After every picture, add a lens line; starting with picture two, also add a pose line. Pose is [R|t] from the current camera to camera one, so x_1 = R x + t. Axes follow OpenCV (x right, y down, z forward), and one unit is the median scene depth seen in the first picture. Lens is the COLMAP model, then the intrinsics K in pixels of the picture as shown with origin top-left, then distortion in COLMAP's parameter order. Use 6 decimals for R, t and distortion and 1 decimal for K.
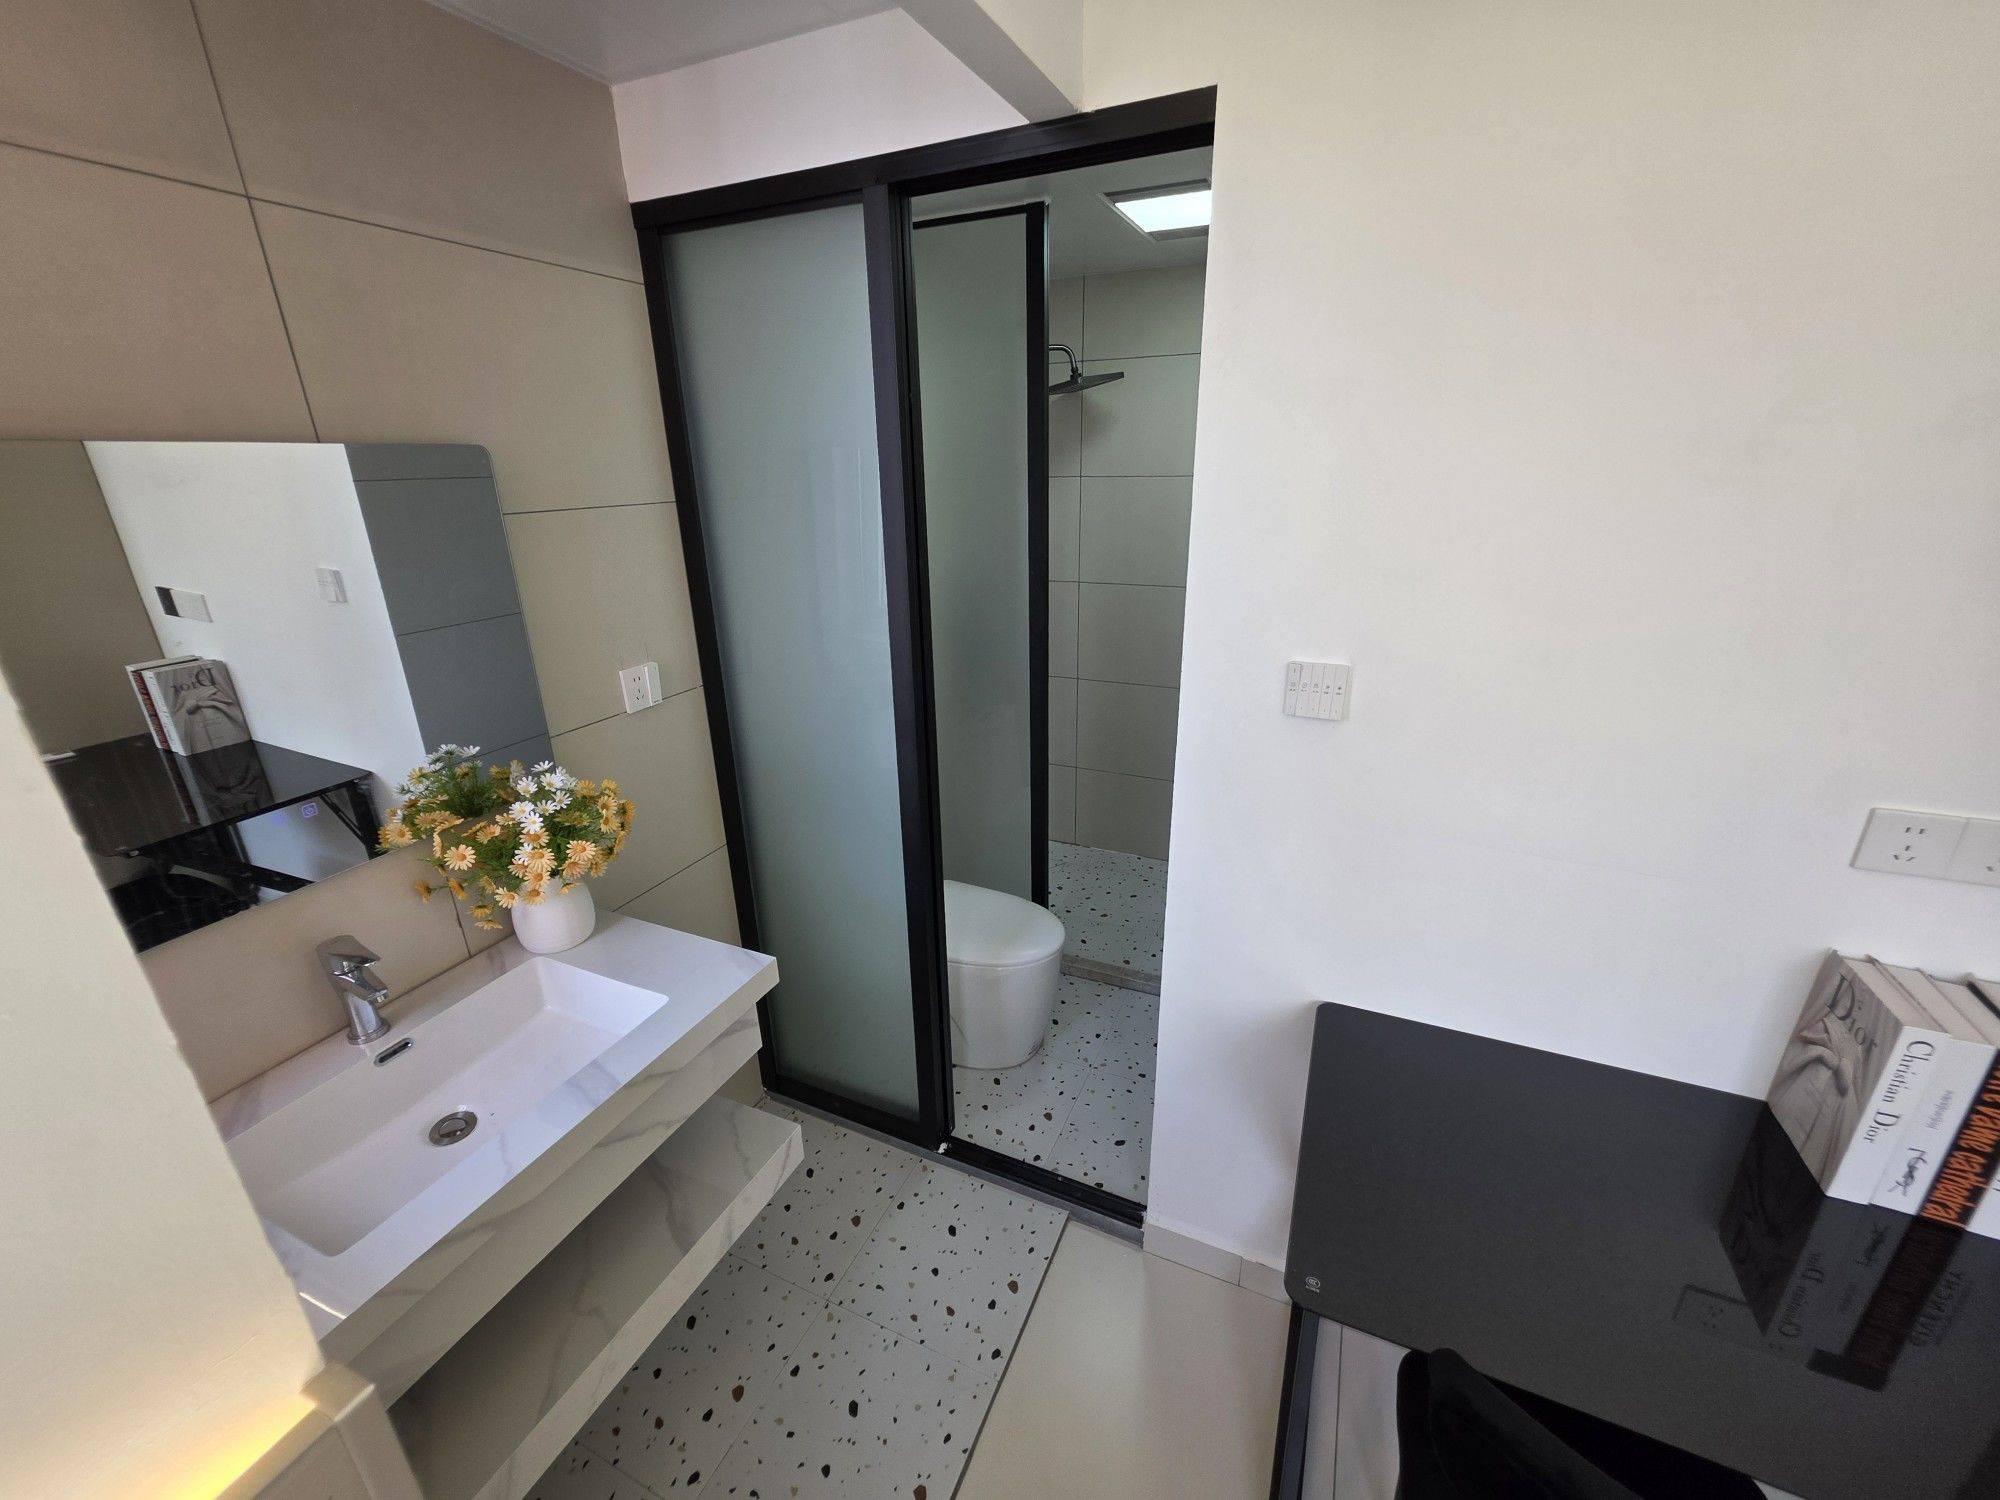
lens RADIAL K [[801.1, 0, 1000.2], [0, 801.1, 753.7], [0, 0, 1]] dist [0.004182, 0.000101]
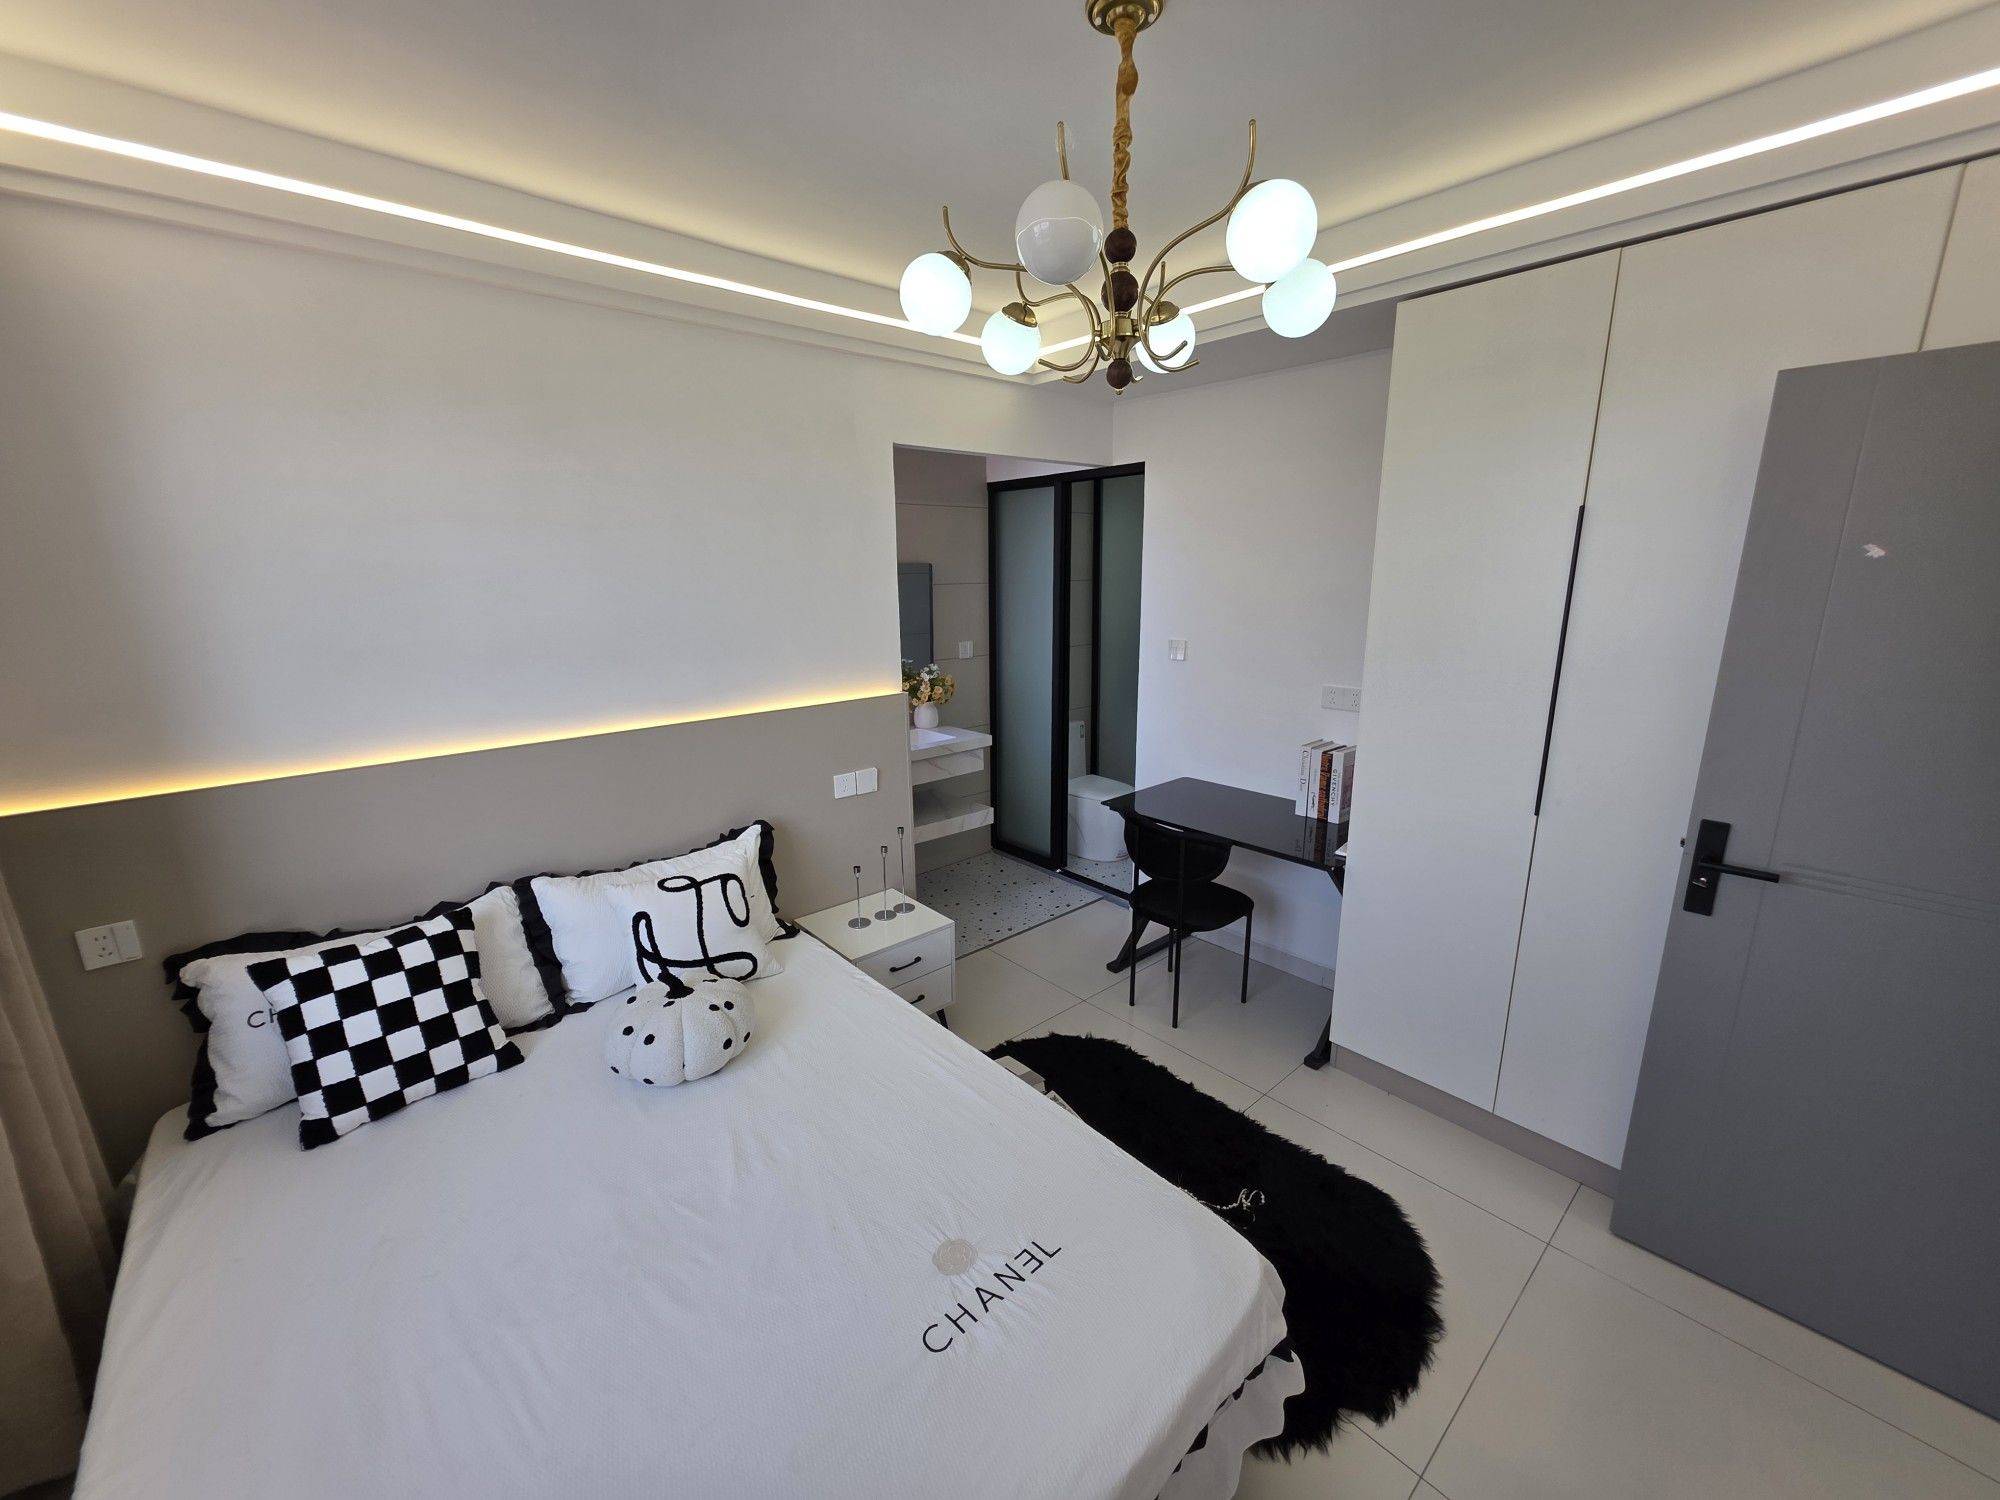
lens RADIAL K [[801.1, 0, 1000.2], [0, 801.1, 753.7], [0, 0, 1]] dist [0.004182, 0.000101]
pose [[0.910293, 0.102327, -0.401119, 0.837285], [-0.149381, 0.984878, -0.087756, 0.522571], [0.386073, 0.139803, 0.911813, -1.475460]]
